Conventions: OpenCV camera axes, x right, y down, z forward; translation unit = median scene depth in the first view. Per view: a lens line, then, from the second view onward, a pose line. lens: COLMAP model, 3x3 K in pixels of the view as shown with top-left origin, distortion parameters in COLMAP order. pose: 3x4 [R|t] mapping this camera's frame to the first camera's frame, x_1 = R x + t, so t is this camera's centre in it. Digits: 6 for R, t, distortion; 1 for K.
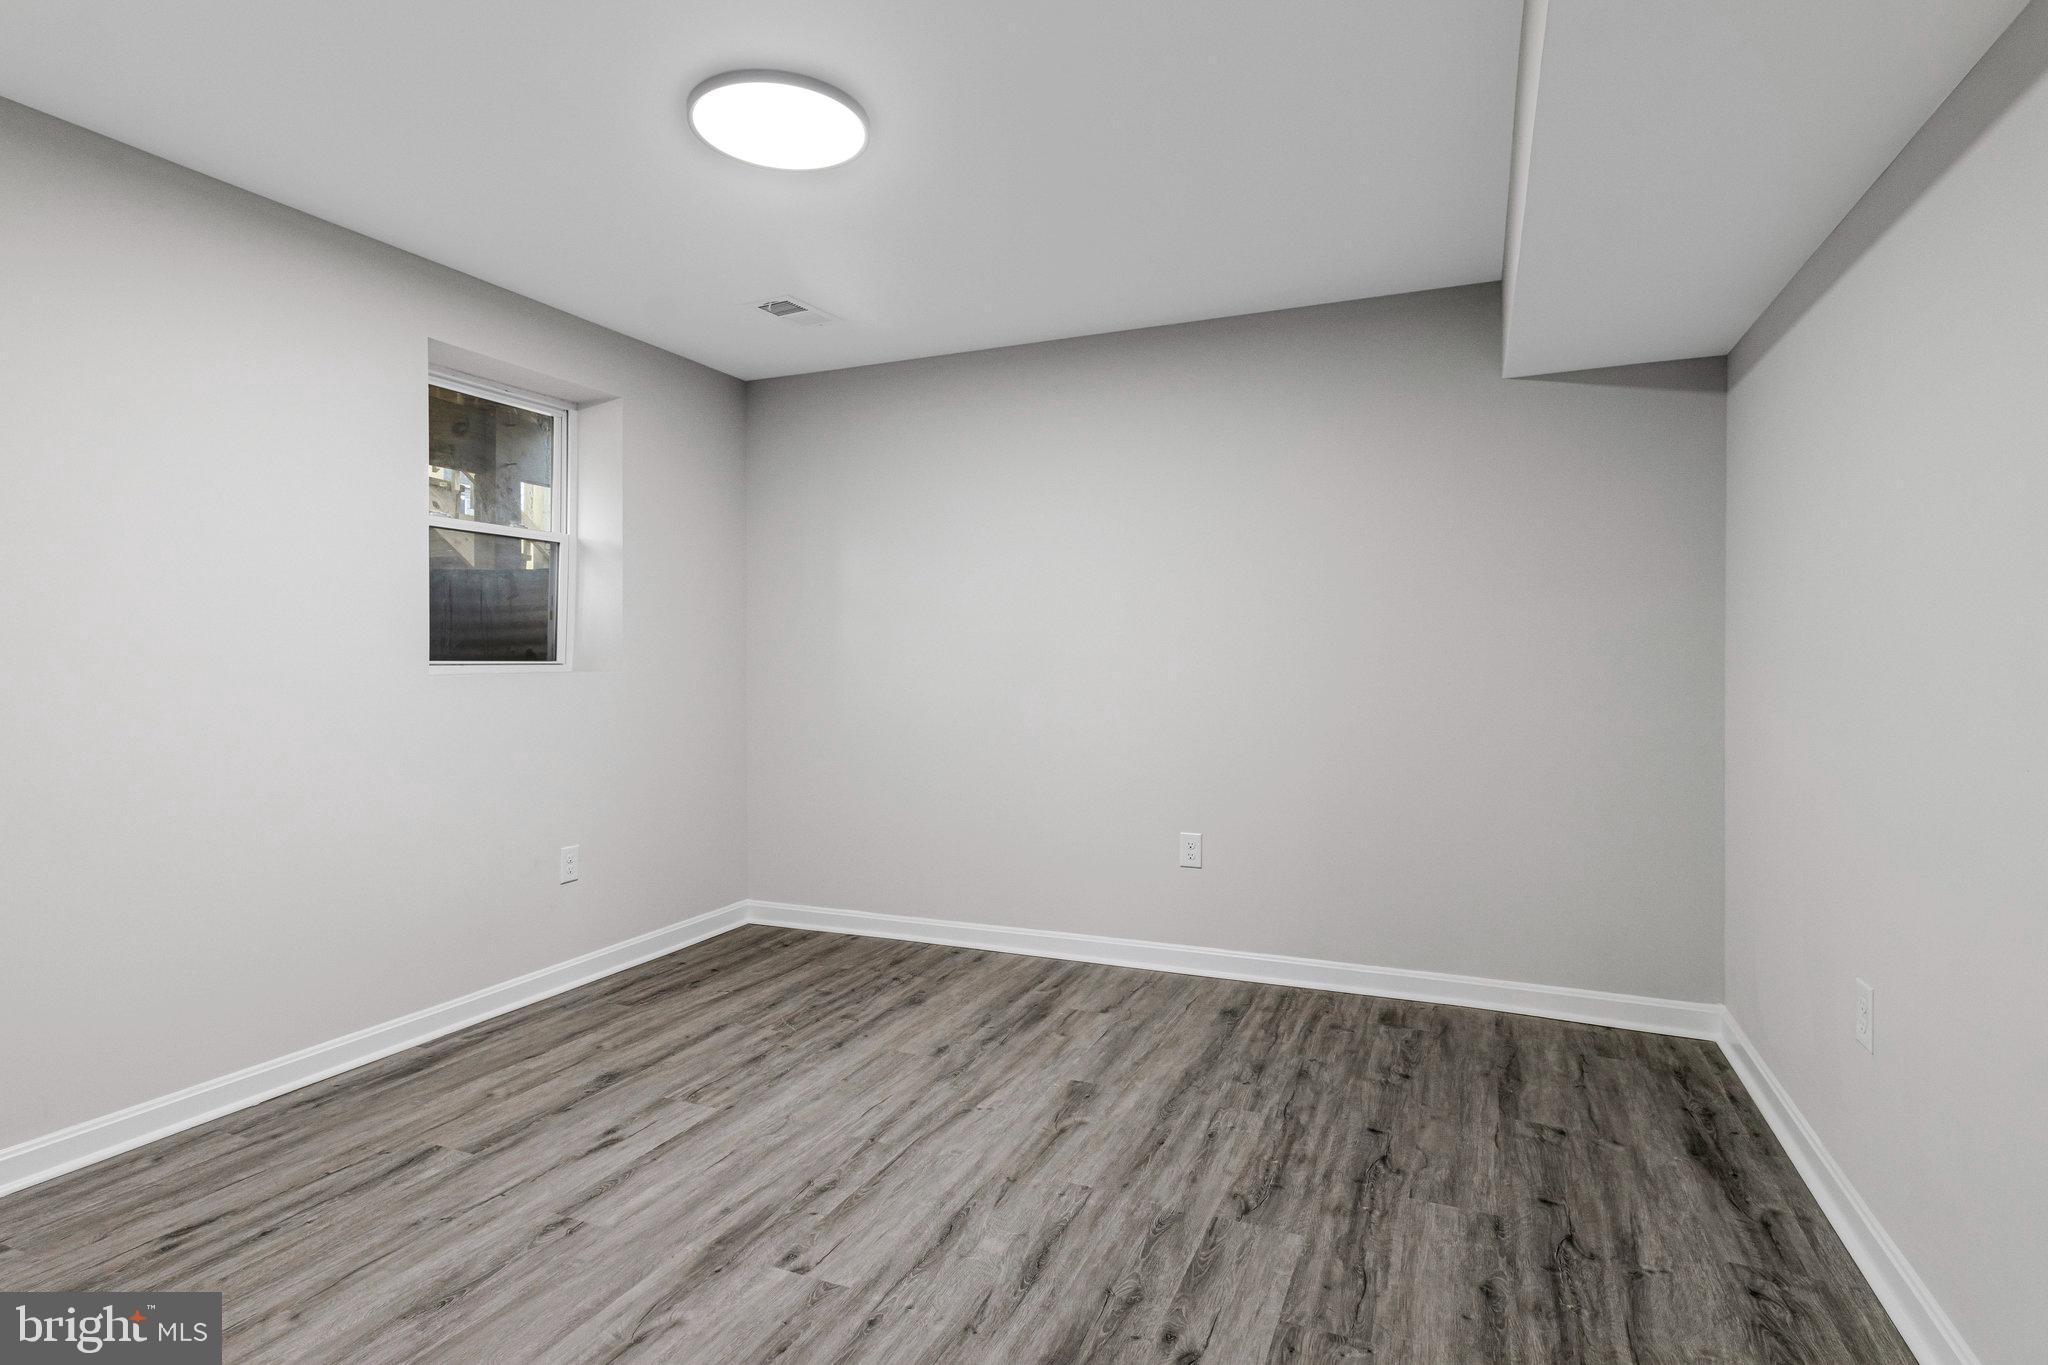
lens RADIAL K [[1071.2, 0, 1022.9], [0, 1071.2, 667.4], [0, 0, 1]] dist [-0.003303, -0.000865]
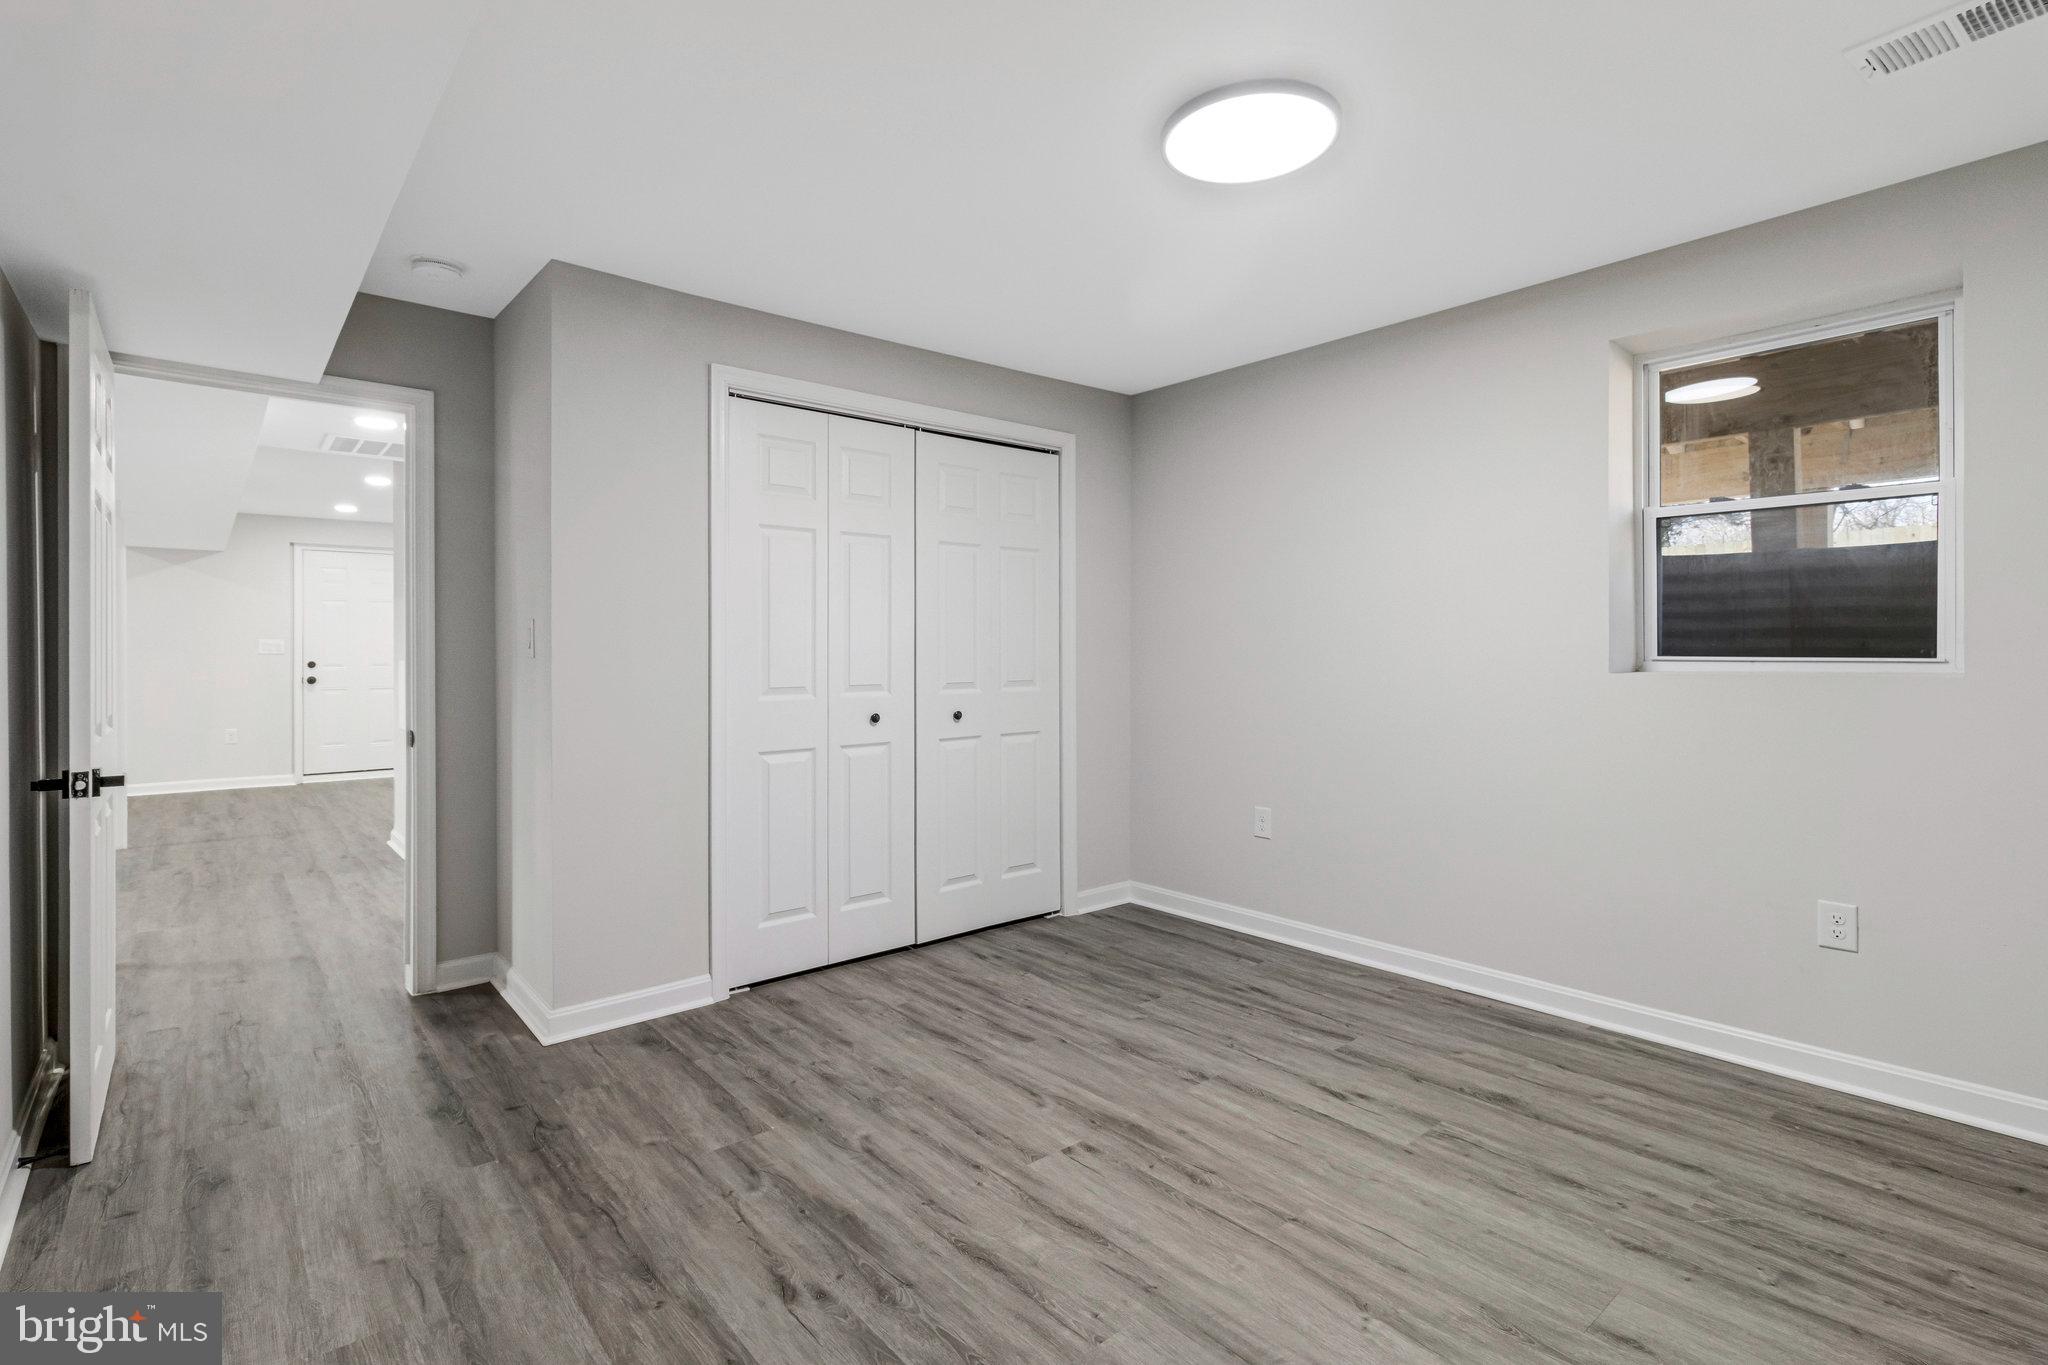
lens RADIAL K [[957.2, 0, 1020.0], [0, 957.2, 694.8], [0, 0, 1]] dist [0.003093, 0.001781]
pose [[-0.445252, 0.047389, -0.894150, 0.611138], [0.003287, 0.998678, 0.051292, -0.022924], [0.895399, 0.019898, -0.444819, 1.100451]]
